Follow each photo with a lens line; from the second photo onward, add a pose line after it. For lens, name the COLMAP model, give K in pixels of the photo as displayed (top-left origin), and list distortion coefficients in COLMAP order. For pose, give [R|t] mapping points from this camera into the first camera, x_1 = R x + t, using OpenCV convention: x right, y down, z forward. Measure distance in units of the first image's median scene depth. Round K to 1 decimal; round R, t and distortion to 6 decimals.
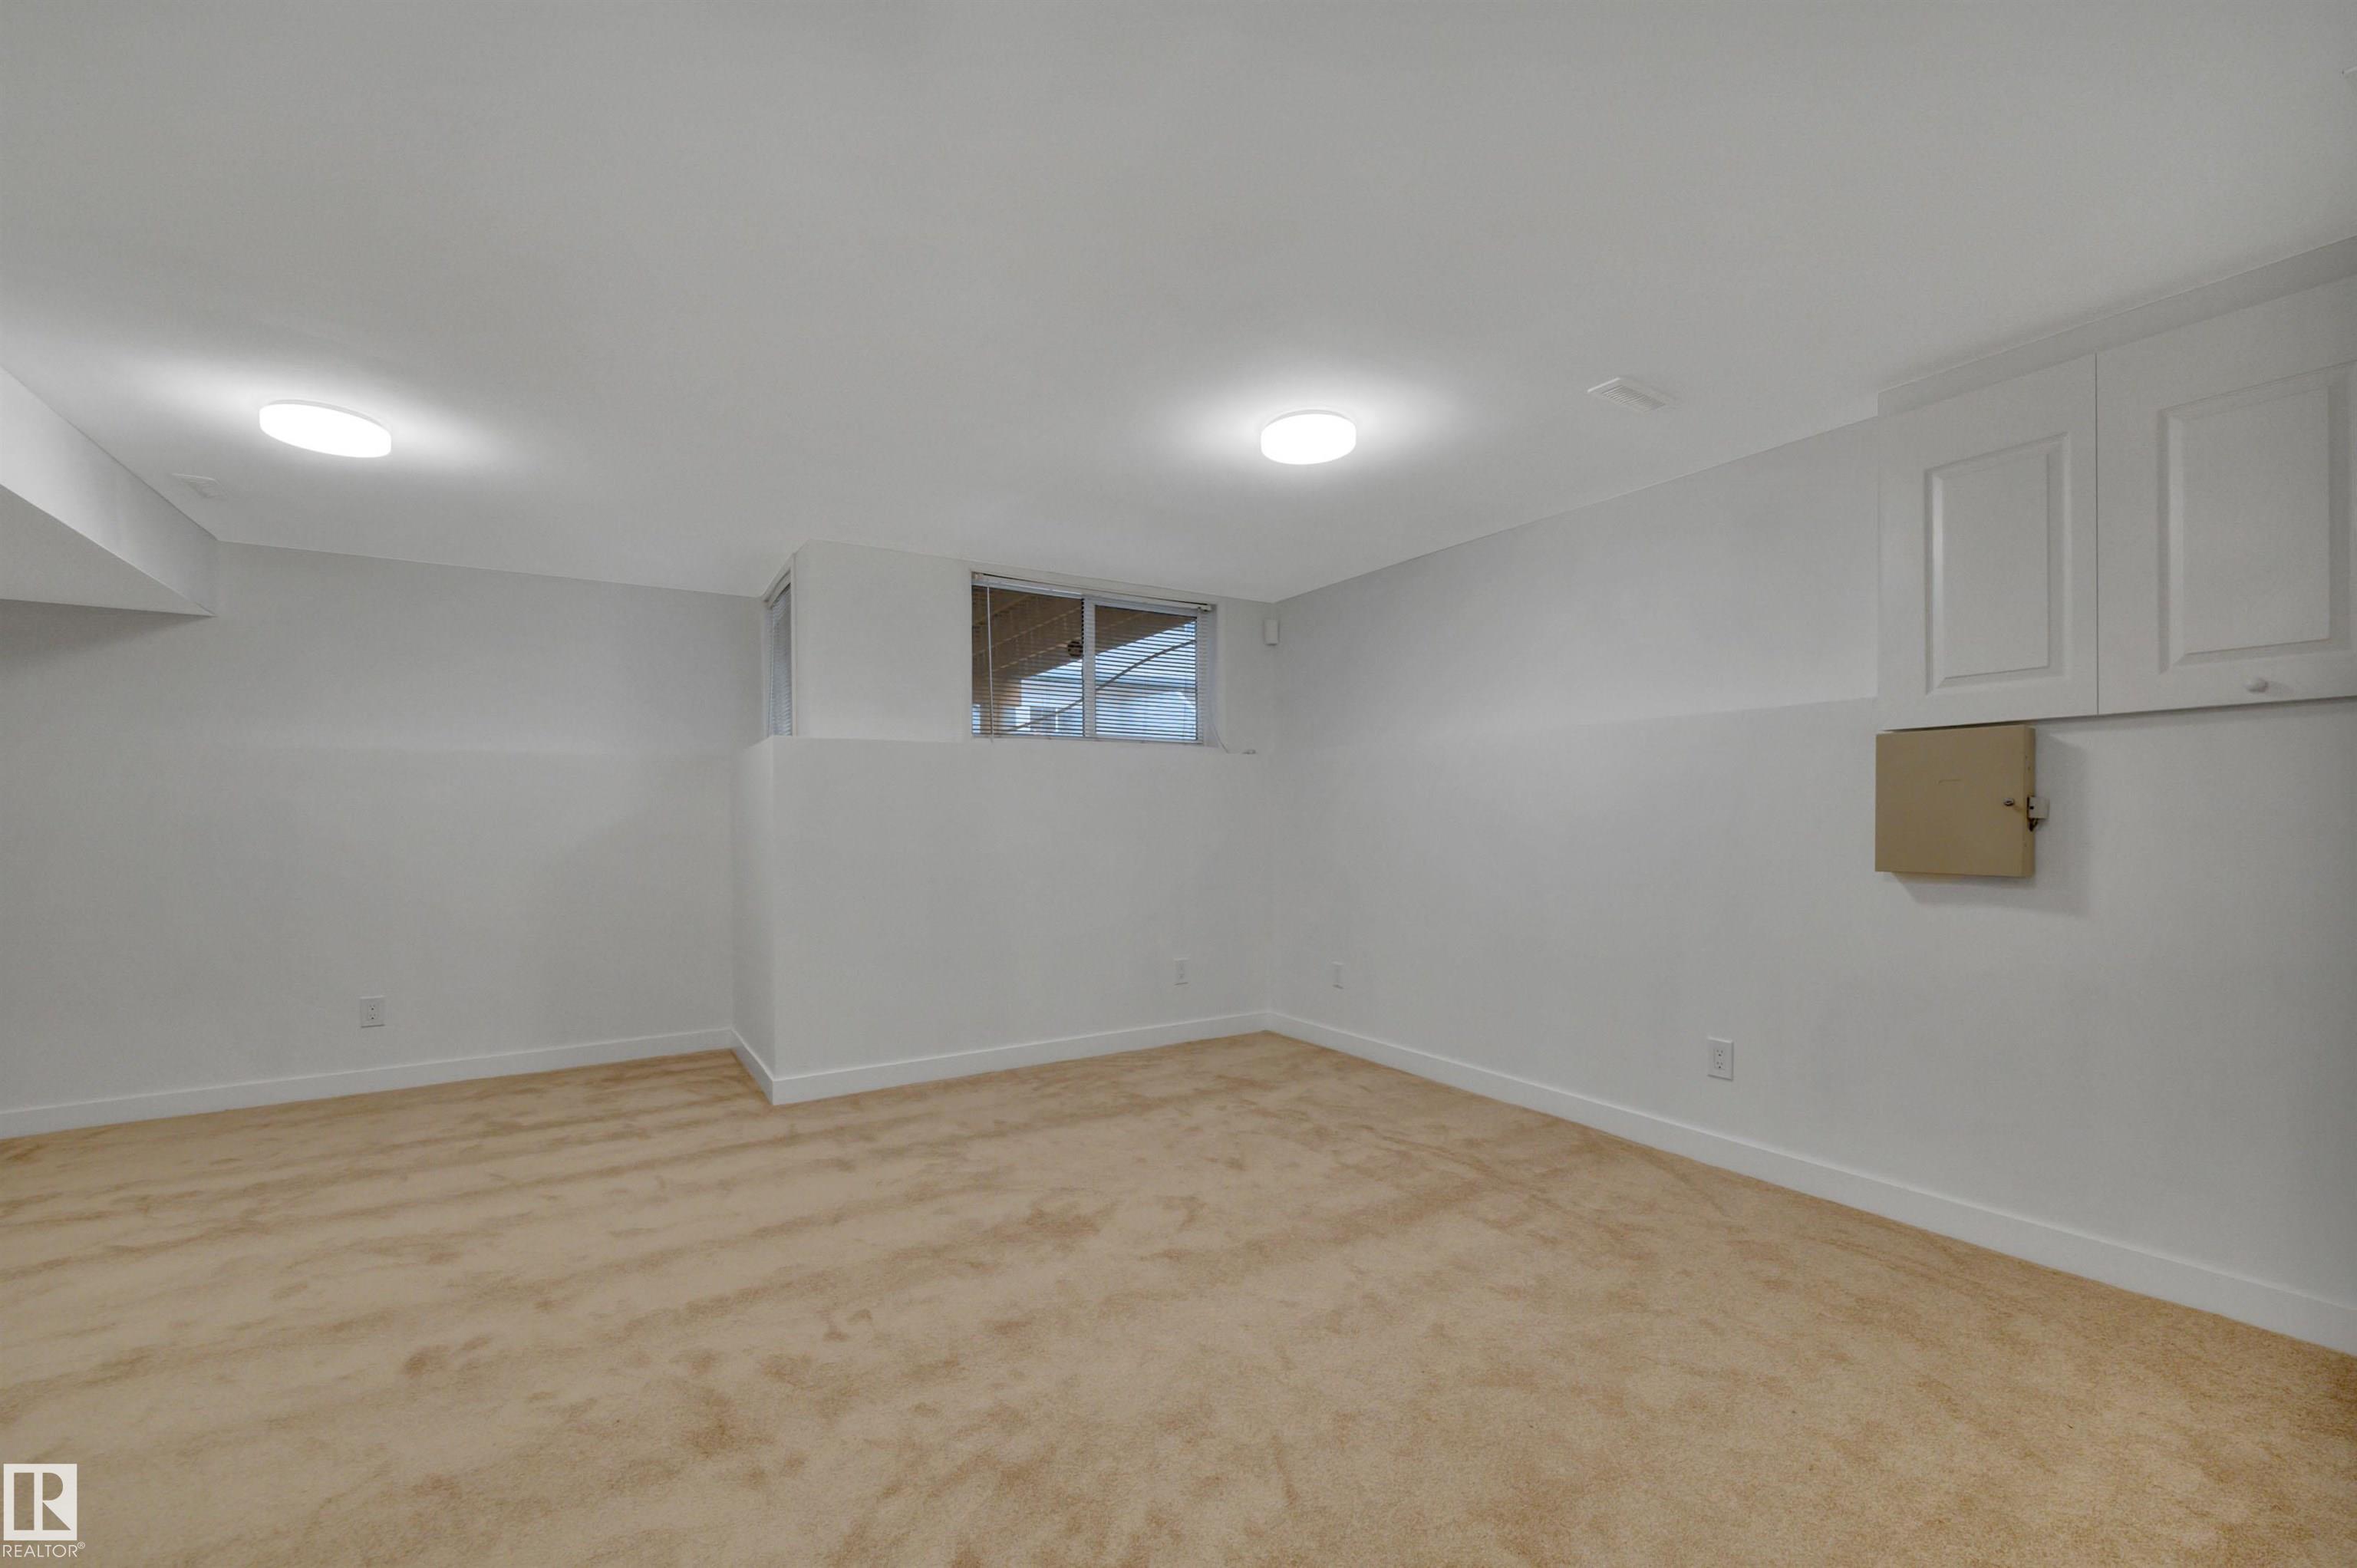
lens RADIAL K [[971.5, 0, 1116.1], [0, 971.5, 825.8], [0, 0, 1]] dist [0.001139, 0.000177]
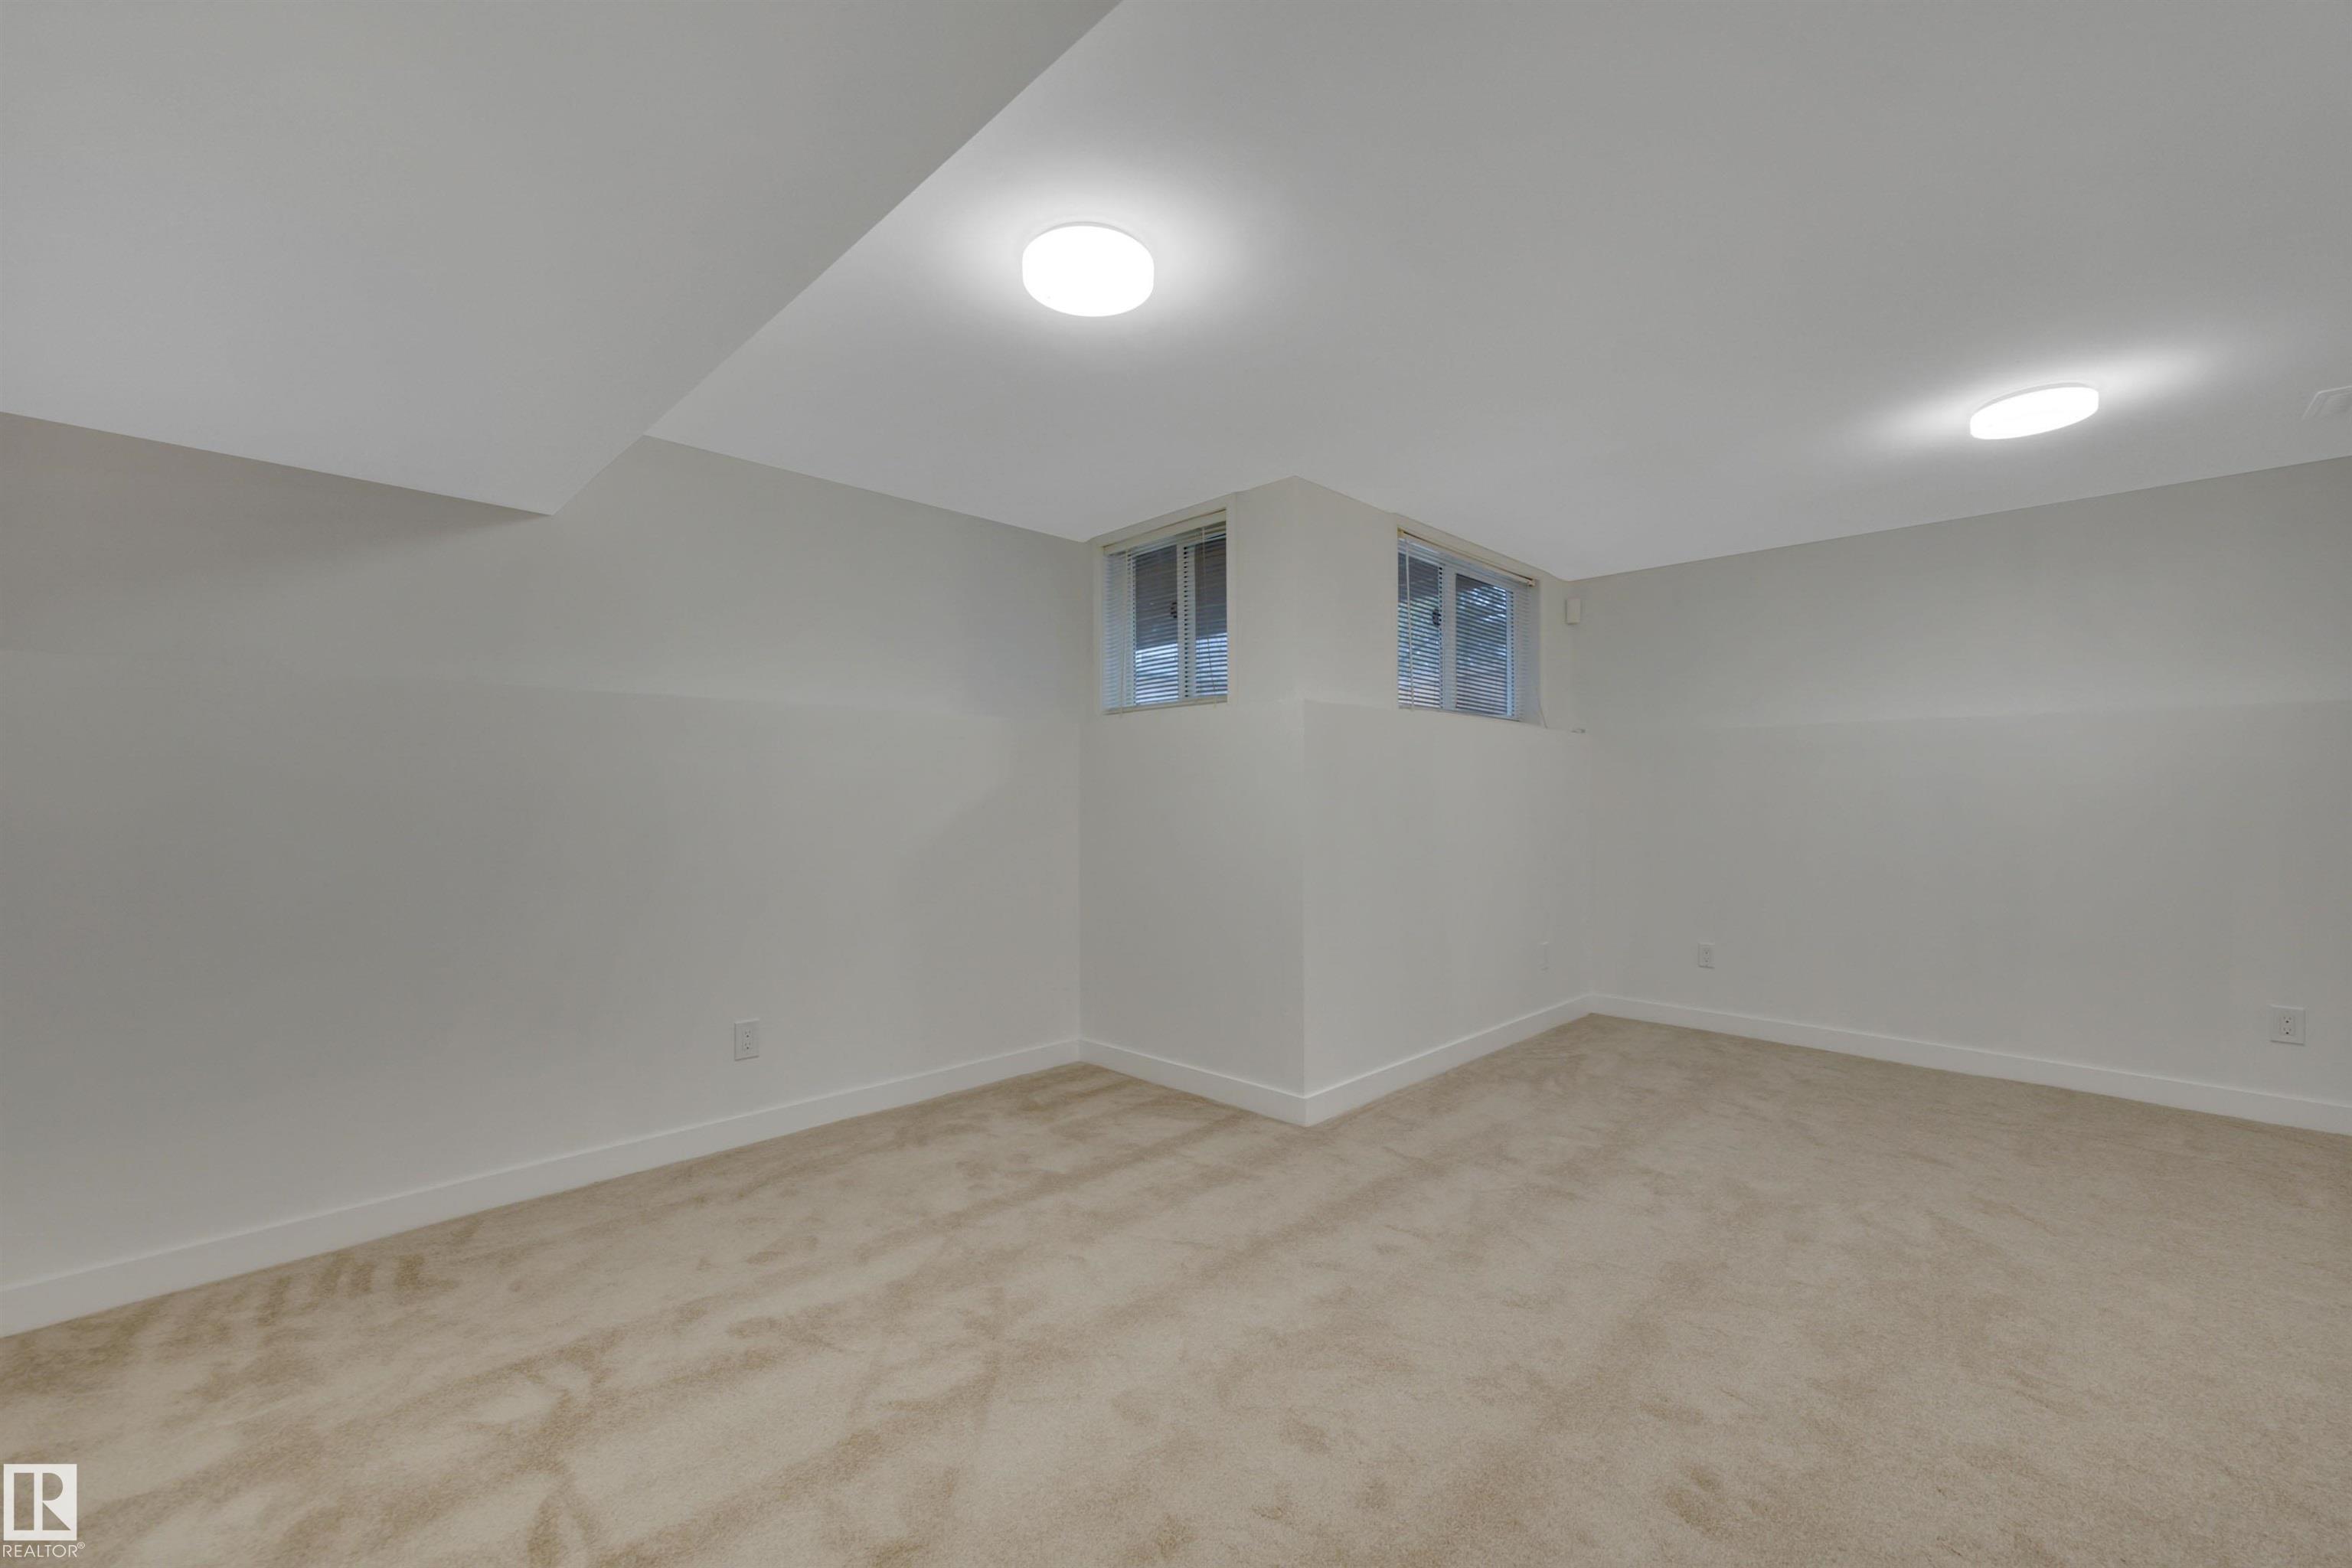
lens RADIAL K [[969.6, 0, 1166.9], [0, 969.6, 794.6], [0, 0, 1]] dist [0.001139, 0.000177]
pose [[0.974244, 0.008037, 0.225351, -0.713784], [-0.005579, 0.999918, -0.011541, 0.003329], [-0.225425, 0.009987, 0.974209, 0.197834]]
